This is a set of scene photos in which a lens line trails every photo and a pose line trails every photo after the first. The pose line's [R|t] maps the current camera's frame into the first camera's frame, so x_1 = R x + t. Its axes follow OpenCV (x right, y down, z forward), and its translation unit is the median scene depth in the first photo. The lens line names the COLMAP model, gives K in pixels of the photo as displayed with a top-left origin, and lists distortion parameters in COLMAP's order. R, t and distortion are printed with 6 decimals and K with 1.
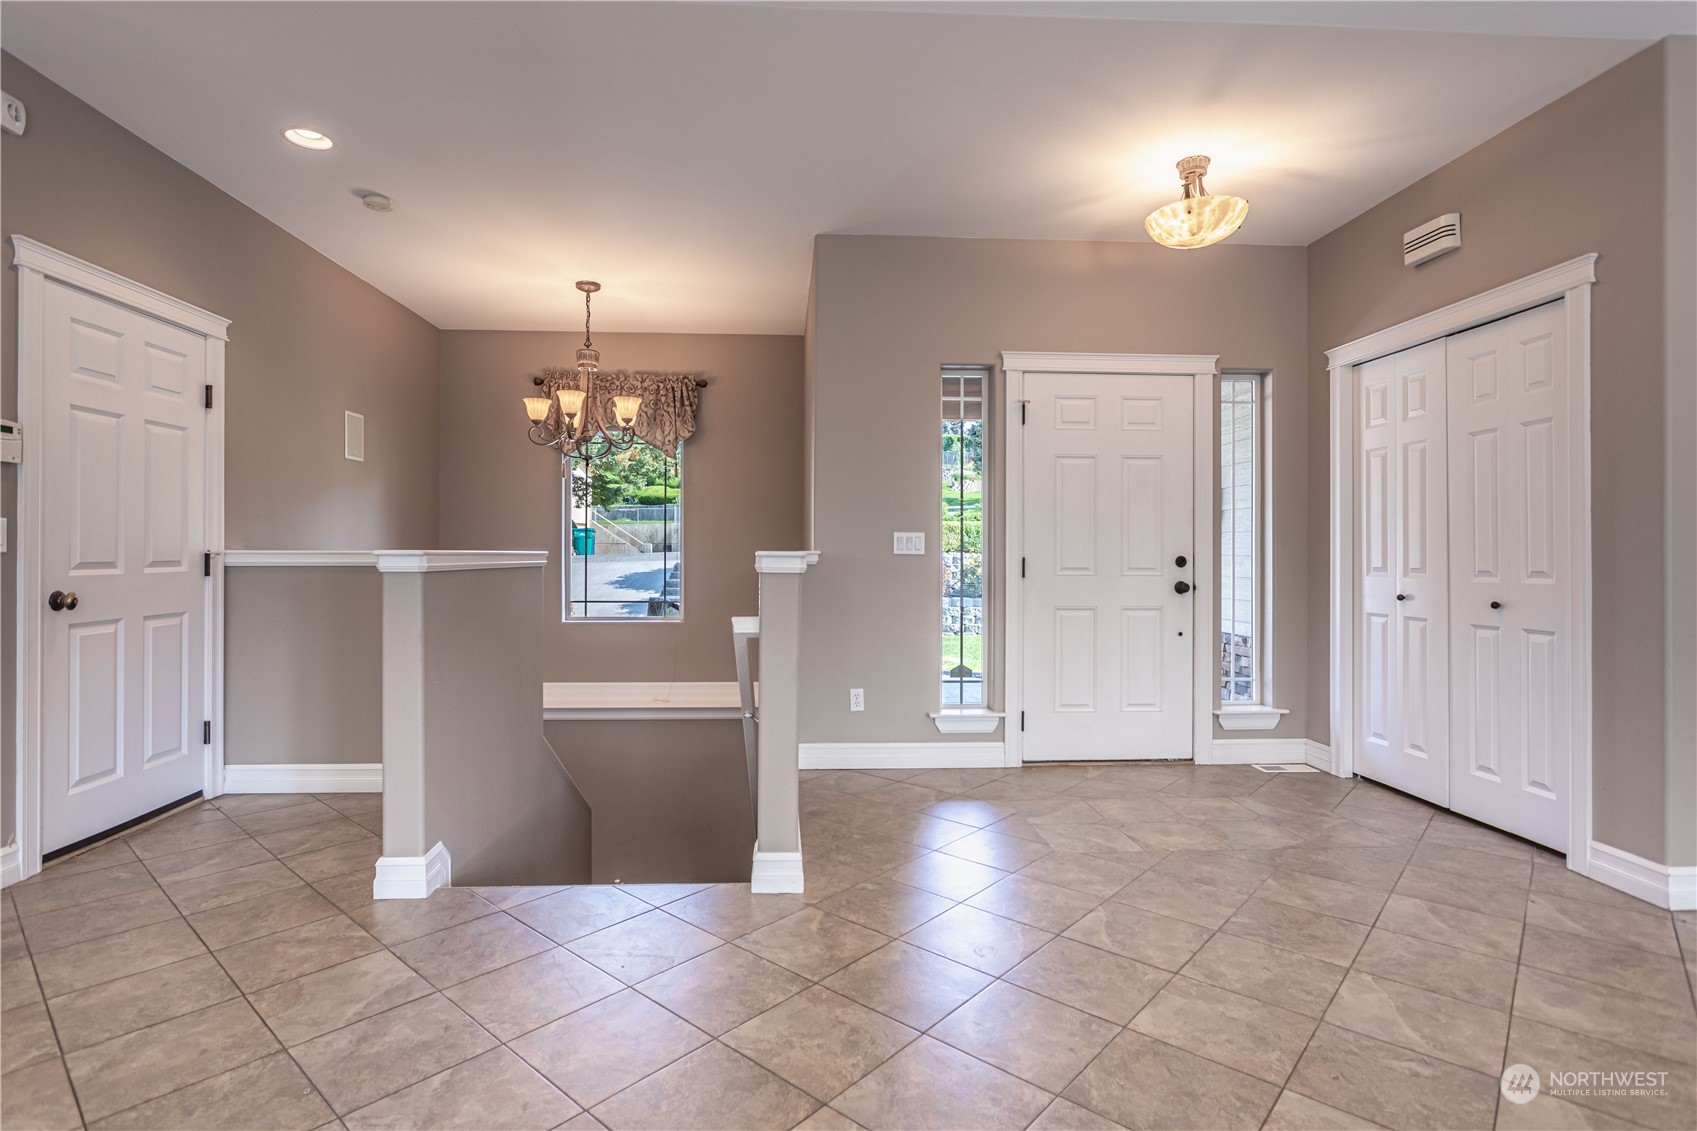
lens RADIAL K [[813.9, 0, 844.4], [0, 813.9, 545.3], [0, 0, 1]] dist [-0.011369, 0.001242]
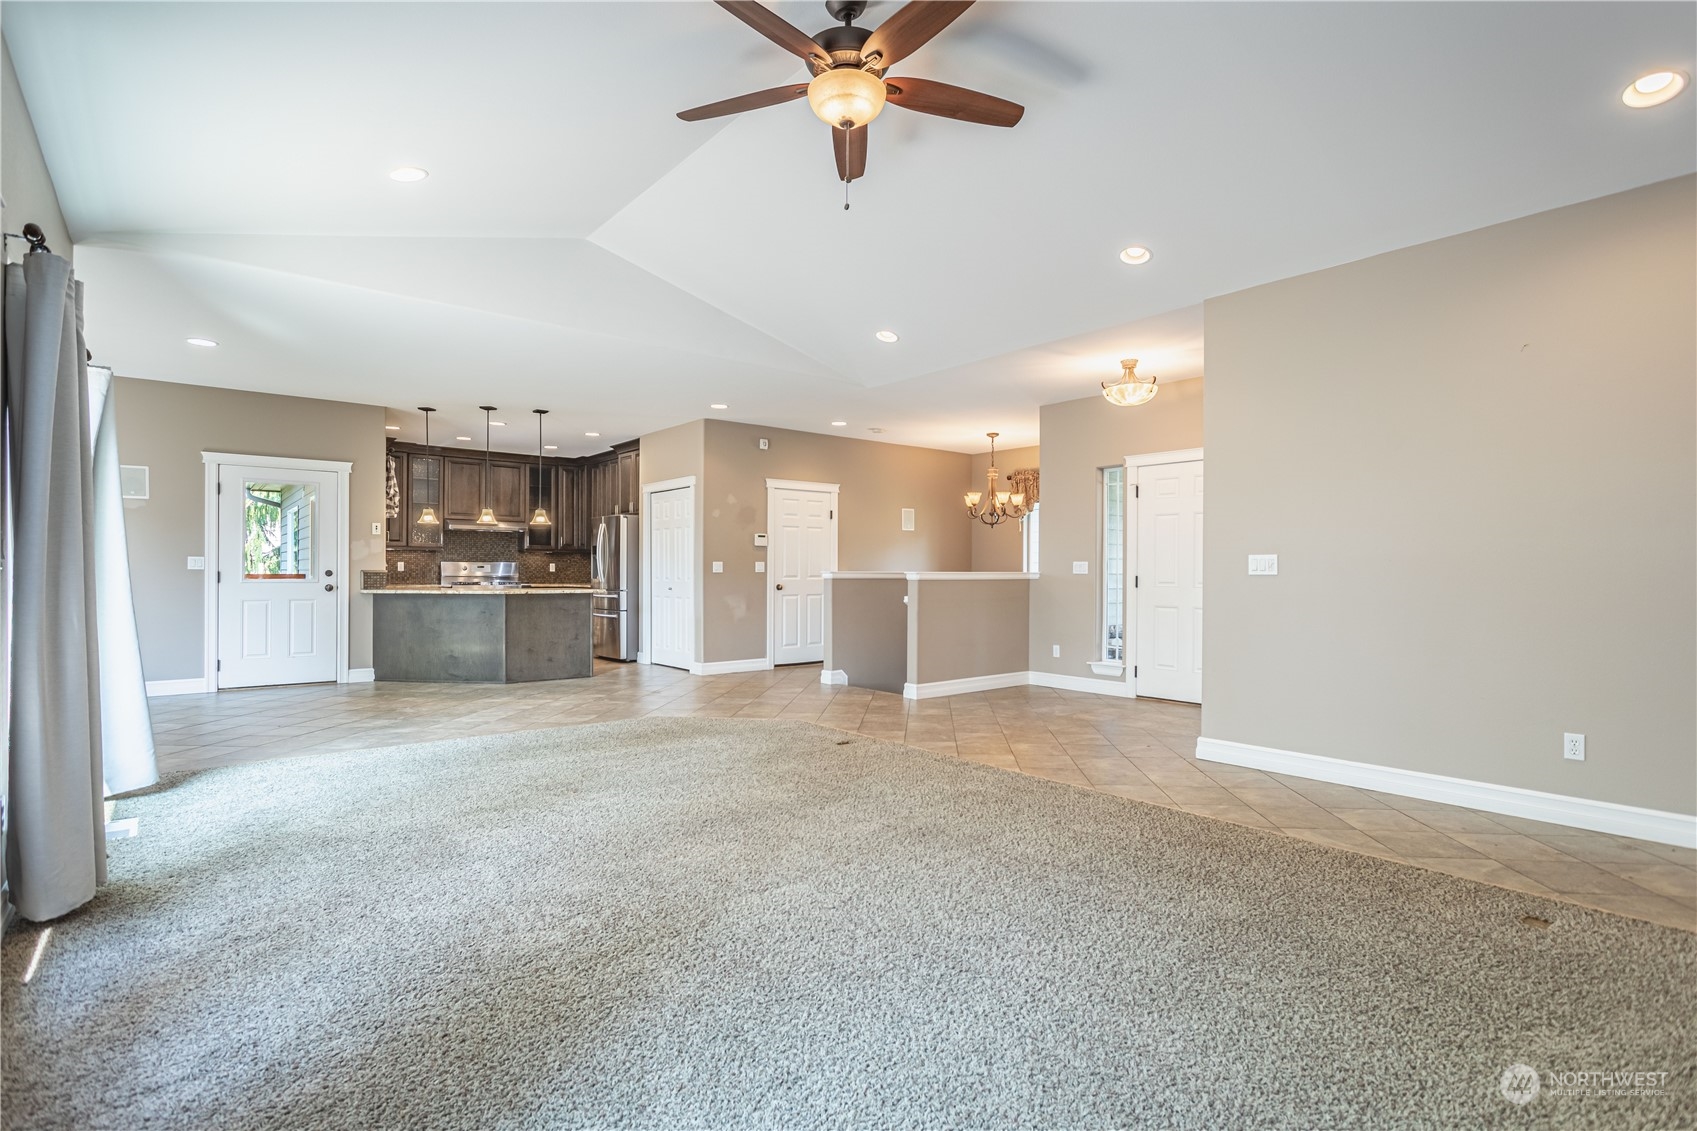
lens RADIAL K [[813.9, 0, 850.7], [0, 813.9, 566.0], [0, 0, 1]] dist [-0.011369, 0.001242]
pose [[0.599391, -0.007493, -0.800422, 1.225960], [0.004375, 0.999972, -0.006085, 0.003052], [0.800445, 0.000145, 0.599406, -0.498444]]
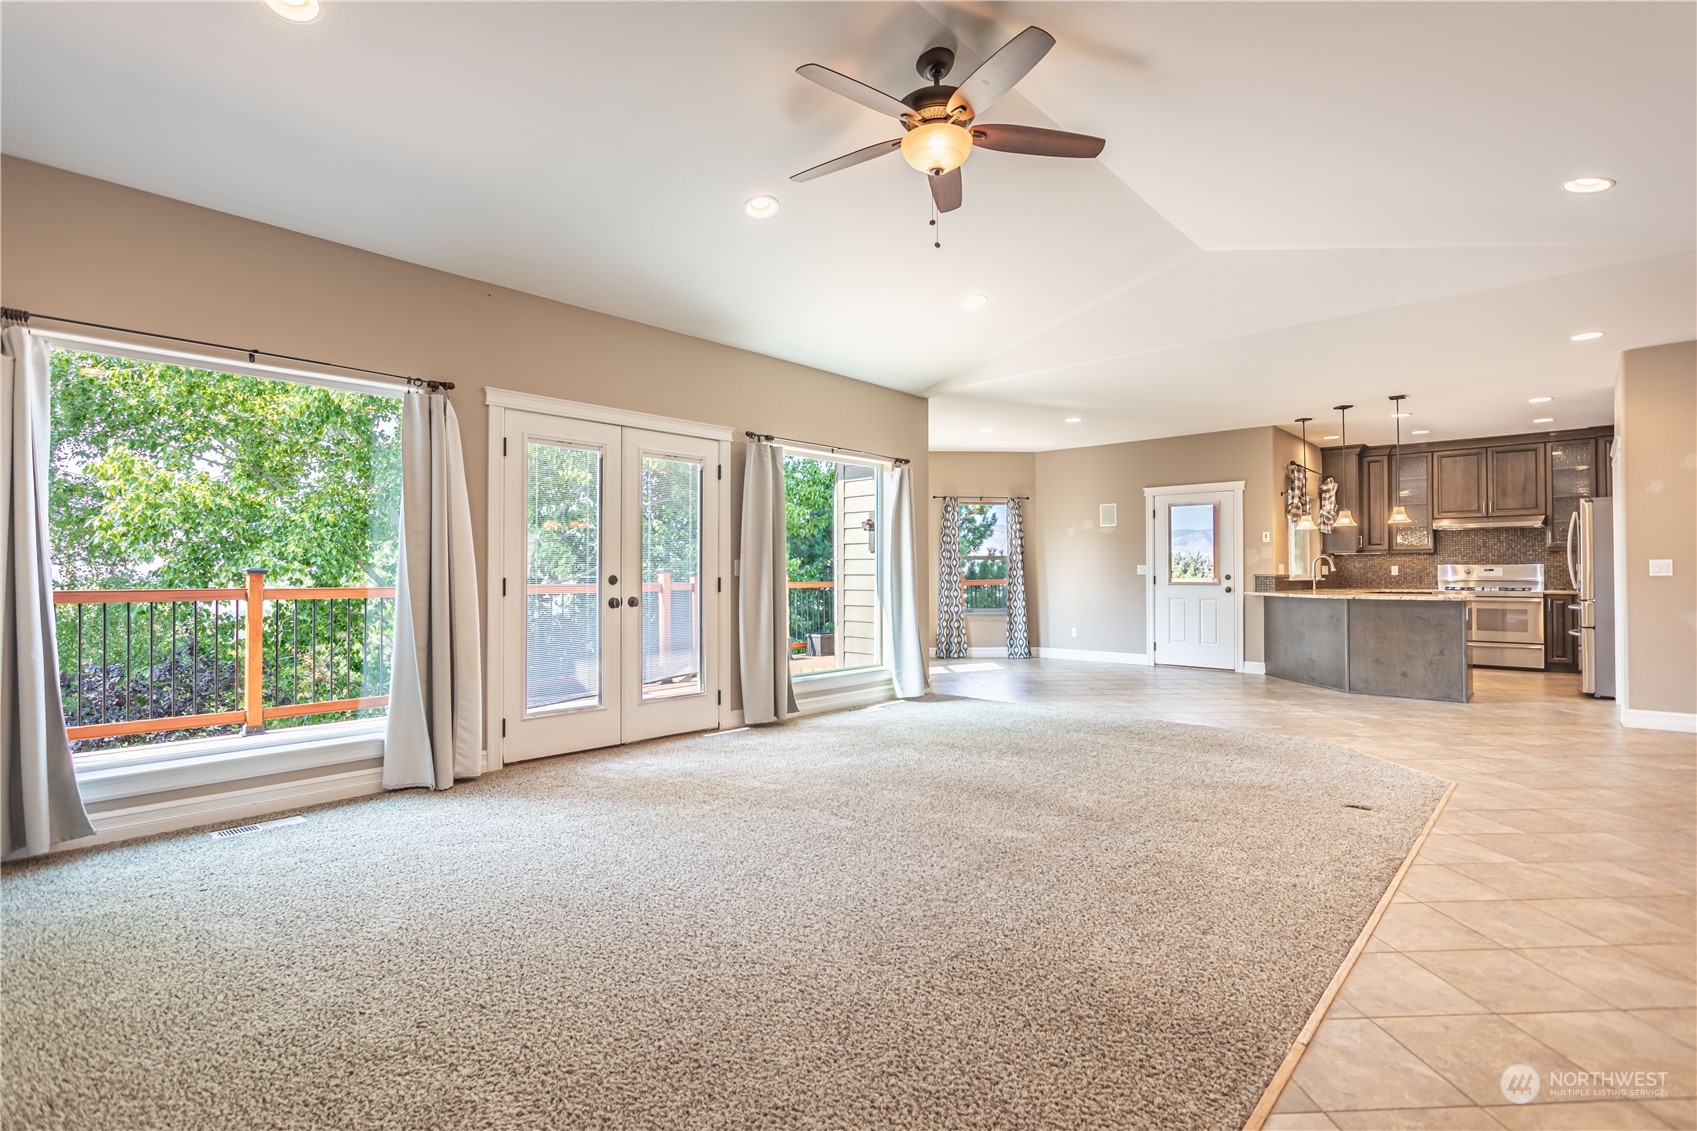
lens RADIAL K [[813.9, 0, 858.1], [0, 813.9, 571.7], [0, 0, 1]] dist [-0.011369, 0.001242]
pose [[-0.712344, -0.004264, -0.701818, 1.261418], [0.005740, 0.999913, -0.011901, 0.008319], [0.701807, -0.012506, -0.712257, 0.519360]]
